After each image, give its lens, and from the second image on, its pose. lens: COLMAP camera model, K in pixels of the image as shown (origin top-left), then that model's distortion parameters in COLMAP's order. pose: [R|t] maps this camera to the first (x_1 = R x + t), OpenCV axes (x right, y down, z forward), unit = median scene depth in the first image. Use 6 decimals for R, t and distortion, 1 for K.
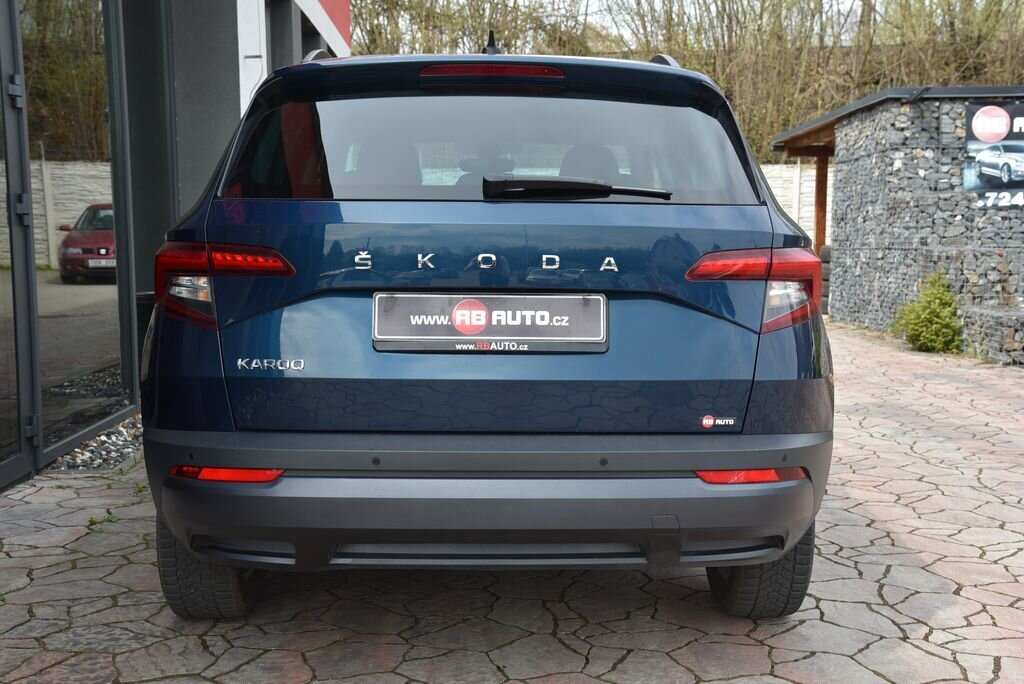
lens RADIAL K [[1256.6, 0, 530.8], [0, 1256.6, 341.3], [0, 0, 1]] dist [0.187207, 0.014559]
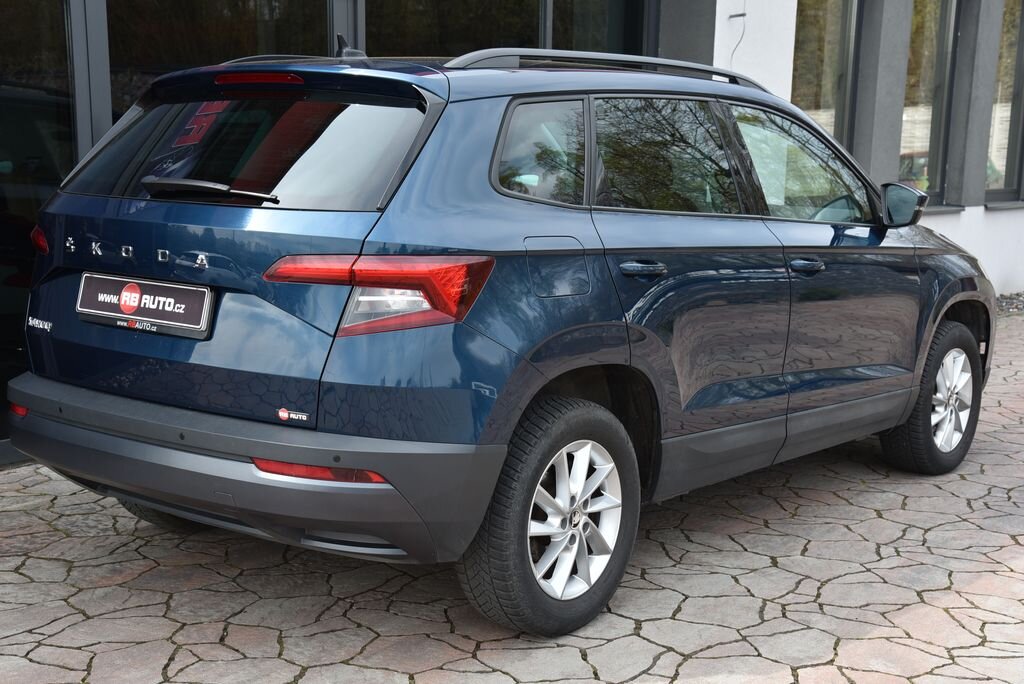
lens RADIAL K [[1373.4, 0, 527.9], [0, 1373.4, 342.0], [0, 0, 1]] dist [0.255718, 0.060417]
pose [[0.754496, 0.095949, -0.649253, 1.074697], [-0.072730, 0.995386, 0.062582, -0.087179], [0.652262, 0.000003, 0.757993, 0.255620]]
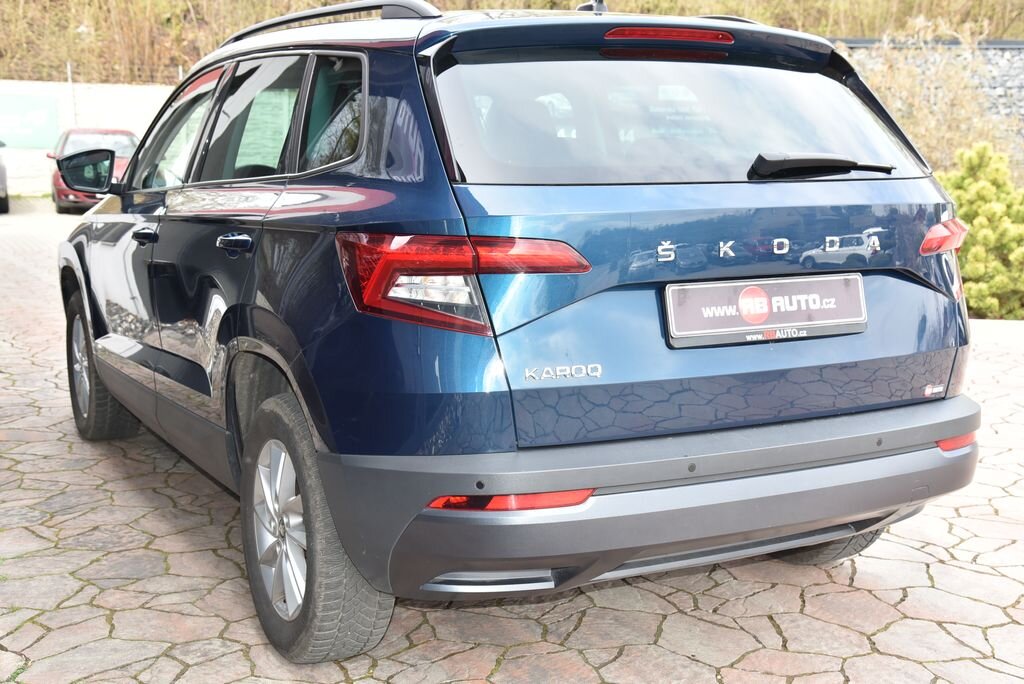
lens RADIAL K [[1256.6, 0, 530.8], [0, 1256.6, 341.3], [0, 0, 1]] dist [0.187207, 0.014559]
pose [[0.893700, -0.075456, 0.442274, -0.621586], [0.048307, 0.996209, 0.072350, -0.069342], [-0.446056, -0.043295, 0.893957, 0.220951]]
